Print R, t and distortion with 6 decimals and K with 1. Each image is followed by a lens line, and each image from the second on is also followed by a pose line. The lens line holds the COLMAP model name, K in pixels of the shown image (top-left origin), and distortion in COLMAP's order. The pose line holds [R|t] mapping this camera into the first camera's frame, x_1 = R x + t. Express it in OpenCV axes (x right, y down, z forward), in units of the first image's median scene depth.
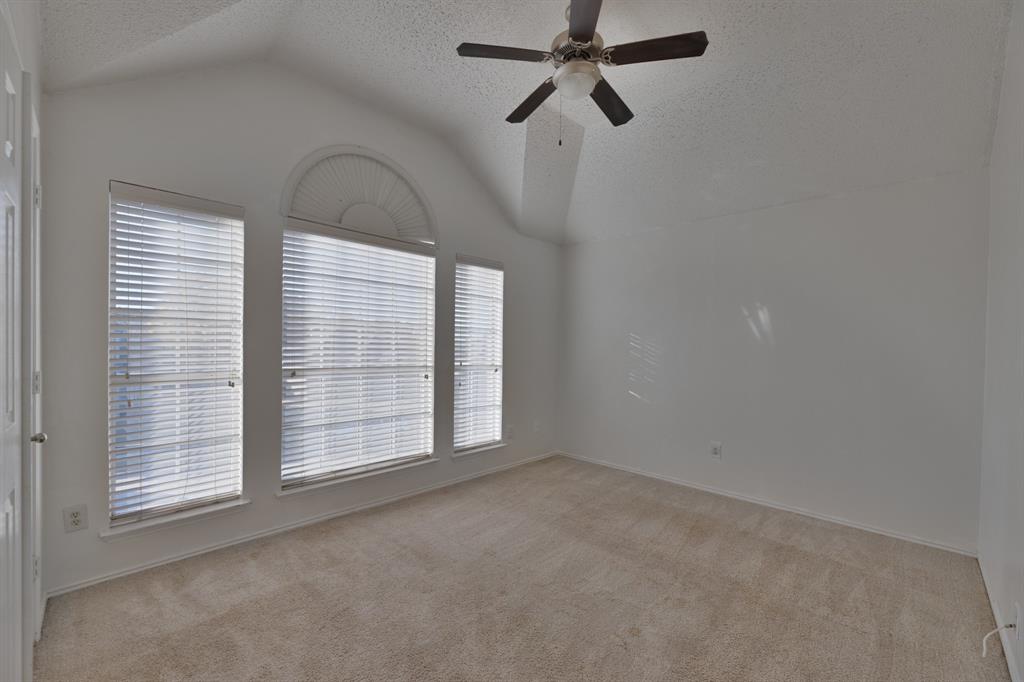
lens RADIAL K [[415.1, 0, 507.5], [0, 415.1, 343.4], [0, 0, 1]] dist [-0.005689, 0.000769]
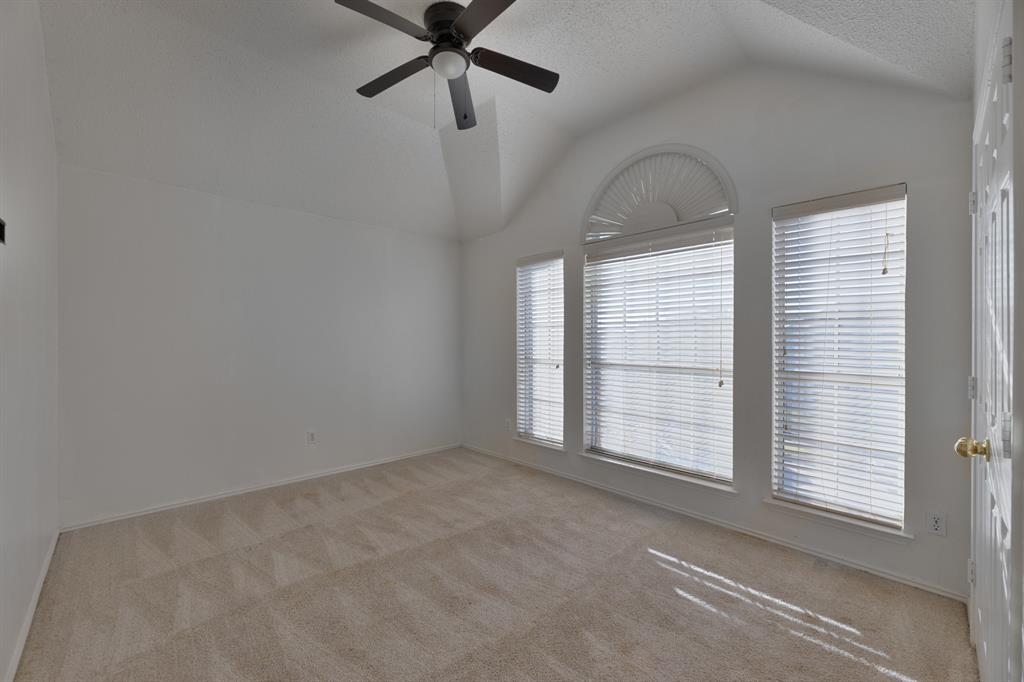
lens RADIAL K [[415.1, 0, 507.5], [0, 415.1, 343.2], [0, 0, 1]] dist [-0.005689, 0.000769]
pose [[-0.037849, -0.005922, -0.999266, 0.604759], [-0.001813, 0.999981, -0.005858, 0.012059], [0.999282, 0.001590, -0.037859, 0.610334]]
